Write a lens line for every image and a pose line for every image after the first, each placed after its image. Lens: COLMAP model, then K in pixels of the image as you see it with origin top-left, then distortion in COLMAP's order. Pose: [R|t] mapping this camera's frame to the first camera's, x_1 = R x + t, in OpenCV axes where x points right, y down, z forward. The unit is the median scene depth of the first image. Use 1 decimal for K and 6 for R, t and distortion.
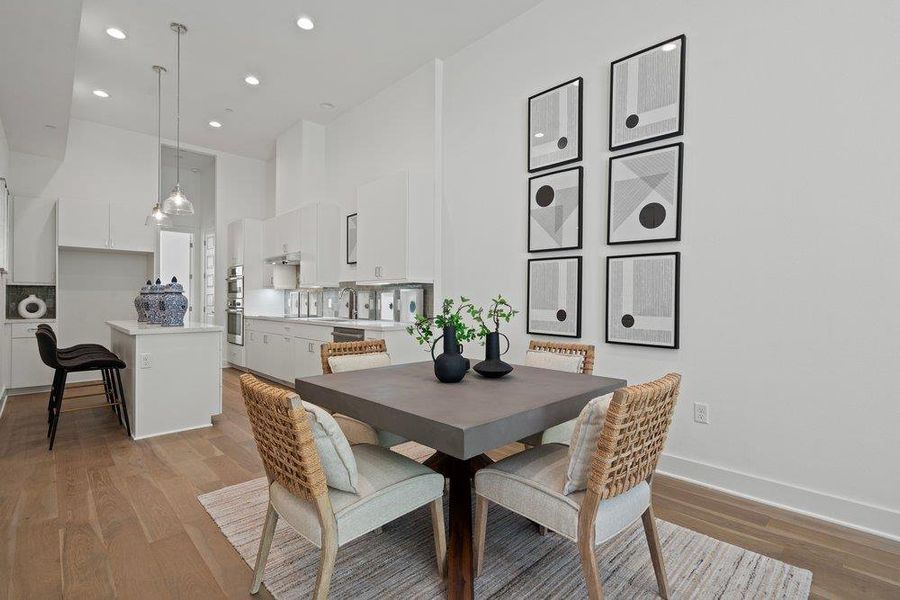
lens RADIAL K [[421.5, 0, 450.0], [0, 421.5, 300.0], [0, 0, 1]] dist [-0.001792, 0.001272]
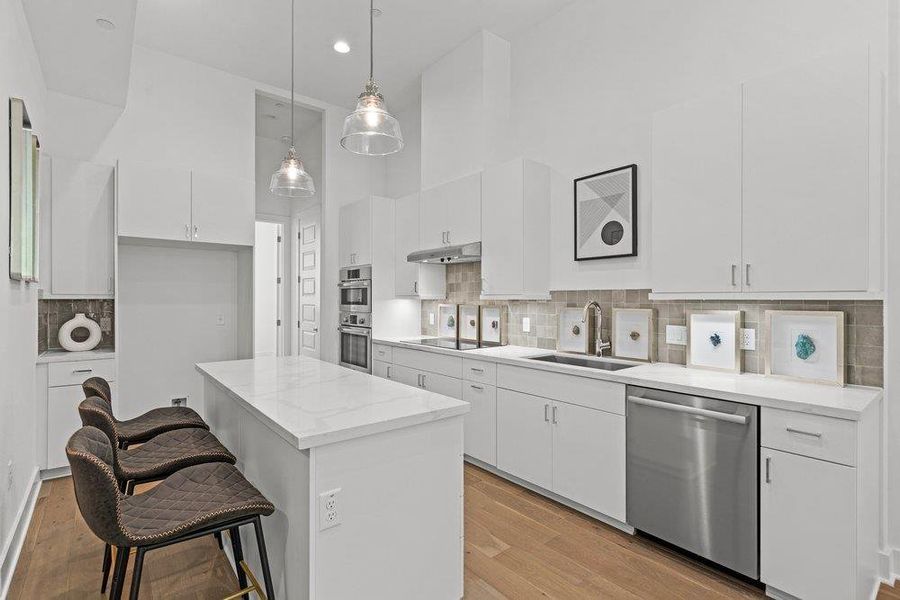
lens RADIAL K [[421.5, 0, 450.0], [0, 421.5, 300.0], [0, 0, 1]] dist [-0.001792, 0.001272]
pose [[0.996918, -0.002270, -0.078420, -0.389227], [0.002470, 0.999994, 0.002449, -0.033804], [0.078414, -0.002635, 0.996917, 0.414528]]
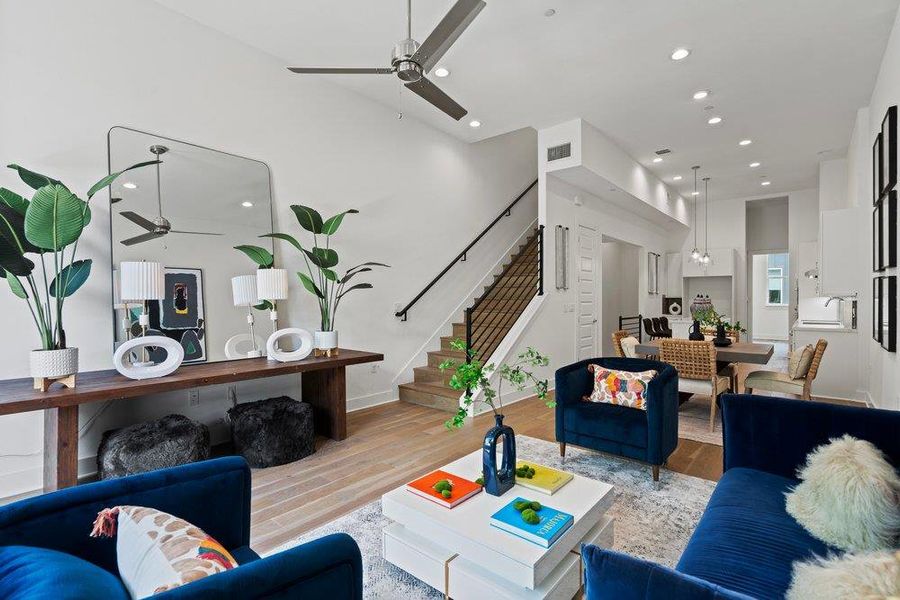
lens RADIAL K [[421.5, 0, 450.0], [0, 421.5, 300.0], [0, 0, 1]] dist [-0.001792, 0.001272]
pose [[0.094775, -0.001885, -0.995497, 0.874084], [-0.001431, 0.999997, -0.002030, -0.018891], [0.995498, 0.001617, 0.094772, -0.233208]]
